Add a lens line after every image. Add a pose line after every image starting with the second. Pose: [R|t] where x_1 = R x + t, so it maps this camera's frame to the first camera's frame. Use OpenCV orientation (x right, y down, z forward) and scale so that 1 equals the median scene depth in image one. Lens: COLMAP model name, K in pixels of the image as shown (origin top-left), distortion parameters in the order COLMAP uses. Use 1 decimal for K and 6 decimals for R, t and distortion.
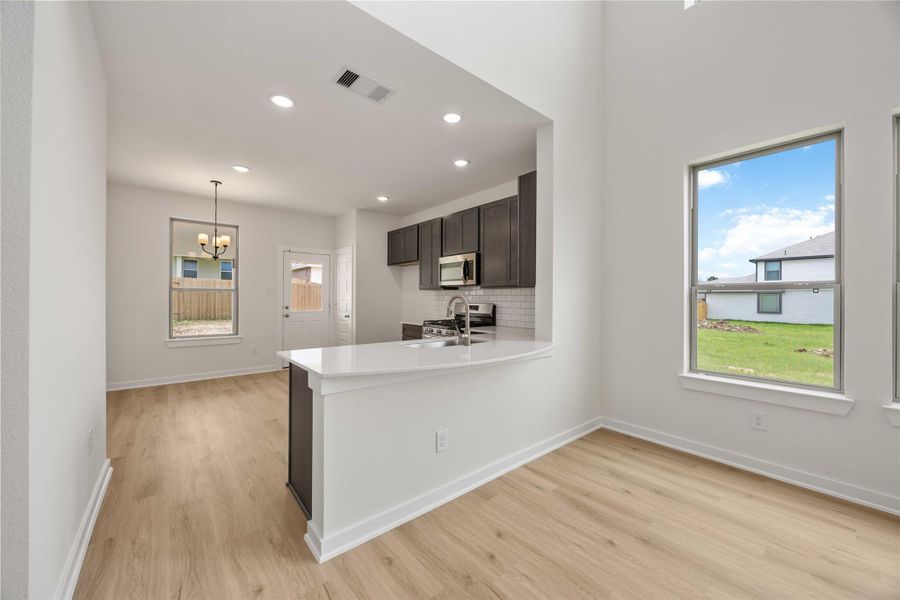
lens RADIAL K [[341.8, 0, 451.6], [0, 341.8, 298.4], [0, 0, 1]] dist [-0.000598, 0.000279]
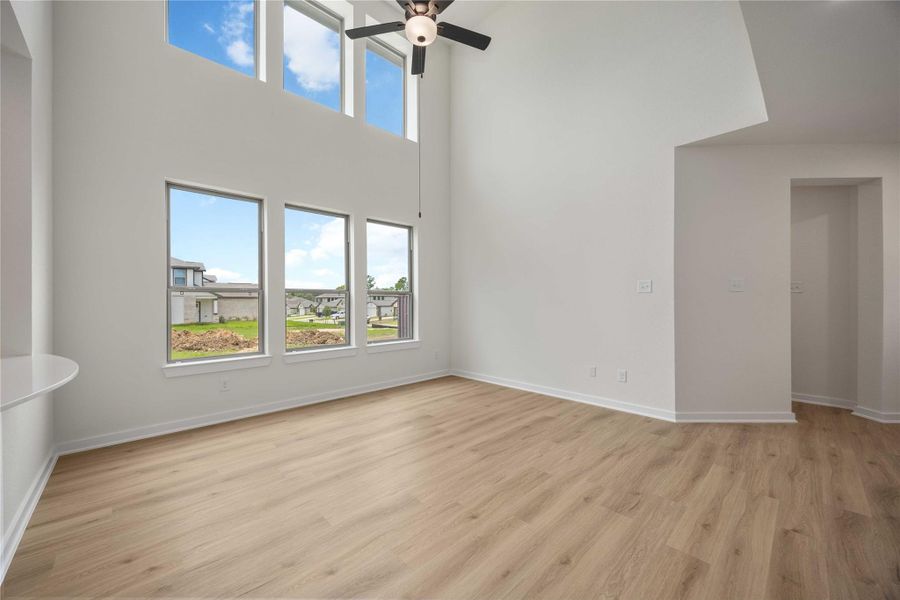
lens RADIAL K [[341.8, 0, 448.7], [0, 341.8, 300.9], [0, 0, 1]] dist [-0.000598, 0.000279]
pose [[-0.059093, 0.000756, 0.998252, -0.329807], [0.007364, 0.999973, -0.000322, 0.010723], [-0.998225, 0.007332, -0.059097, 0.090559]]
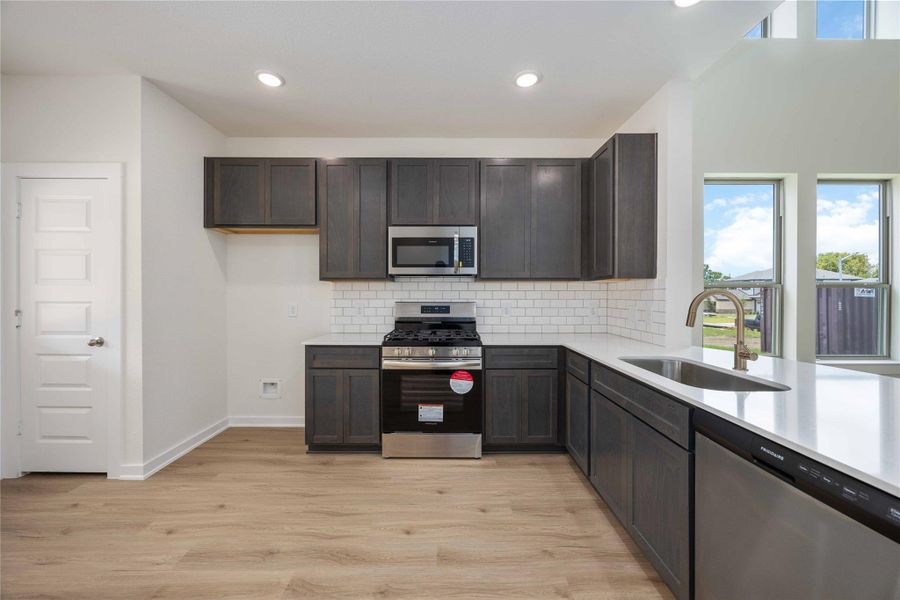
lens RADIAL K [[341.8, 0, 449.7], [0, 341.8, 295.6], [0, 0, 1]] dist [-0.000598, 0.000279]
pose [[0.637267, -0.001768, 0.770641, -0.473956], [0.001407, 0.999998, 0.001130, -0.000206], [-0.770642, 0.000364, 0.637268, 0.605654]]
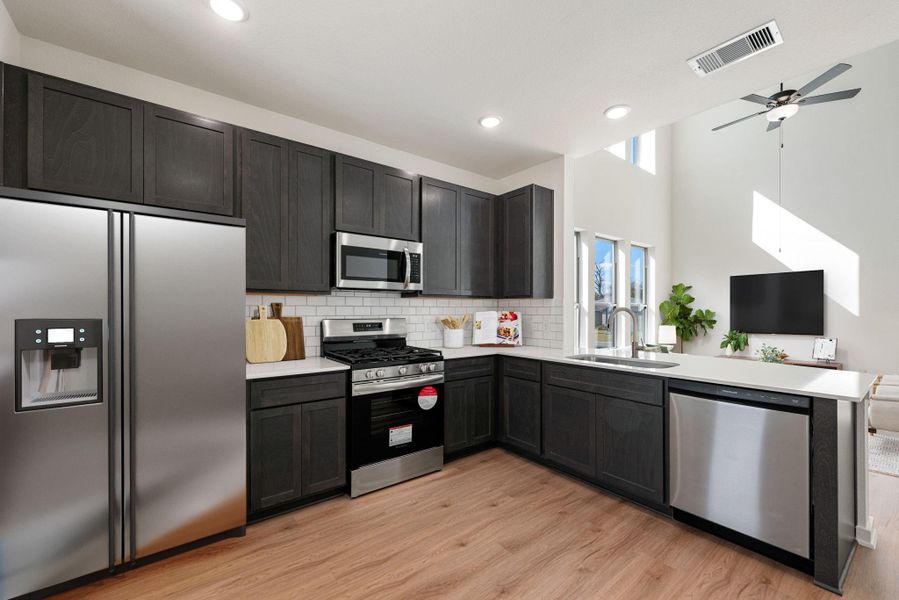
lens RADIAL K [[367.1, 0, 449.3], [0, 367.1, 308.5], [0, 0, 1]] dist [0.007457, -0.000109]
pose [[0.036963, 0.003184, 0.999312, -0.642995], [0.002787, 0.999991, -0.003289, -0.002901], [-0.999313, 0.002906, 0.036954, 0.906395]]
